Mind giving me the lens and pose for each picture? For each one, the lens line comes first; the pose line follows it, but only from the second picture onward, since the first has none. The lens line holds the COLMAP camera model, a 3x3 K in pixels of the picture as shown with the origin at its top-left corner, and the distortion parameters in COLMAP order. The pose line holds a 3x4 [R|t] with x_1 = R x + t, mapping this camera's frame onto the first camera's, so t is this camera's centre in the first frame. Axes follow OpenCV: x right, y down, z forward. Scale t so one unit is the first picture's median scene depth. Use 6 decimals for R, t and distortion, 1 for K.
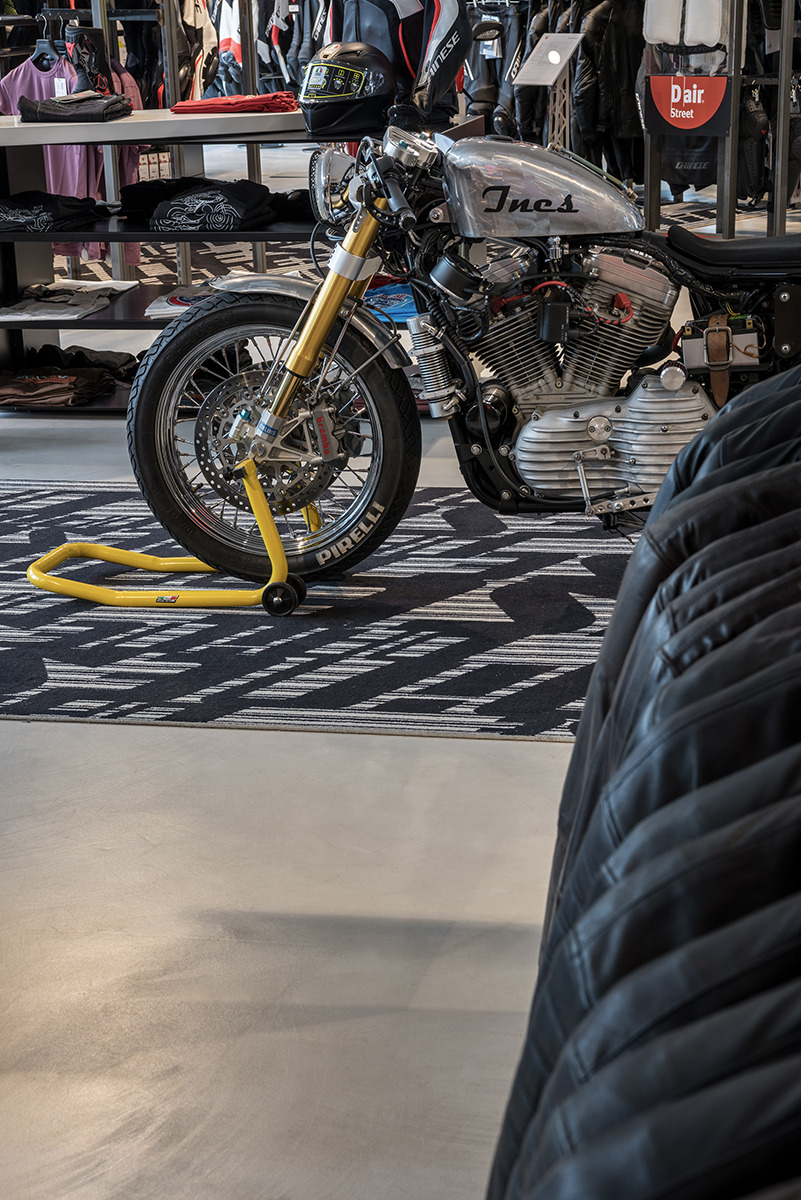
lens RADIAL K [[2008.6, 0, 315.7], [0, 2008.6, 599.1], [0, 0, 1]] dist [0.220621, -0.021615]
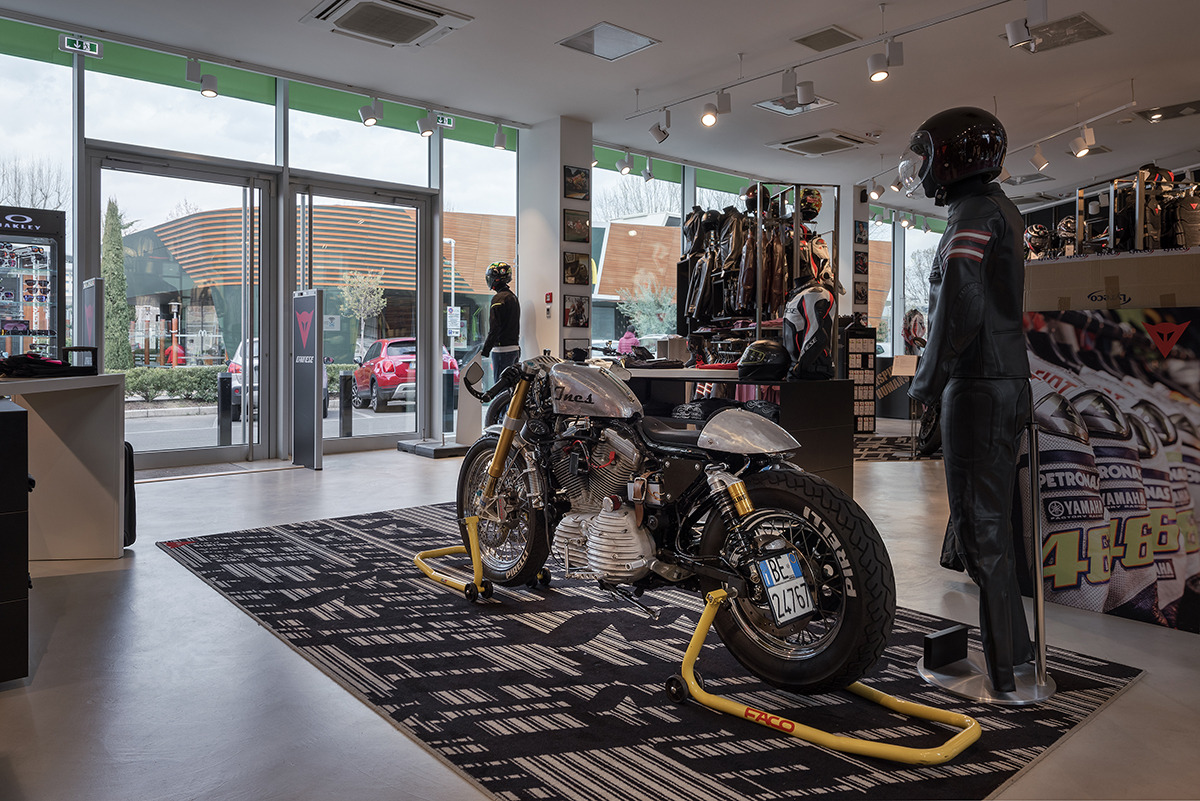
lens RADIAL K [[739.9, 0, 636.0], [0, 739.9, 356.3], [0, 0, 1]] dist [0.007386, 0.001275]
pose [[0.835834, 0.036659, -0.547758, 0.516079], [-0.186528, 0.957373, -0.220553, -0.092895], [0.516323, 0.286518, 0.807043, 0.477309]]
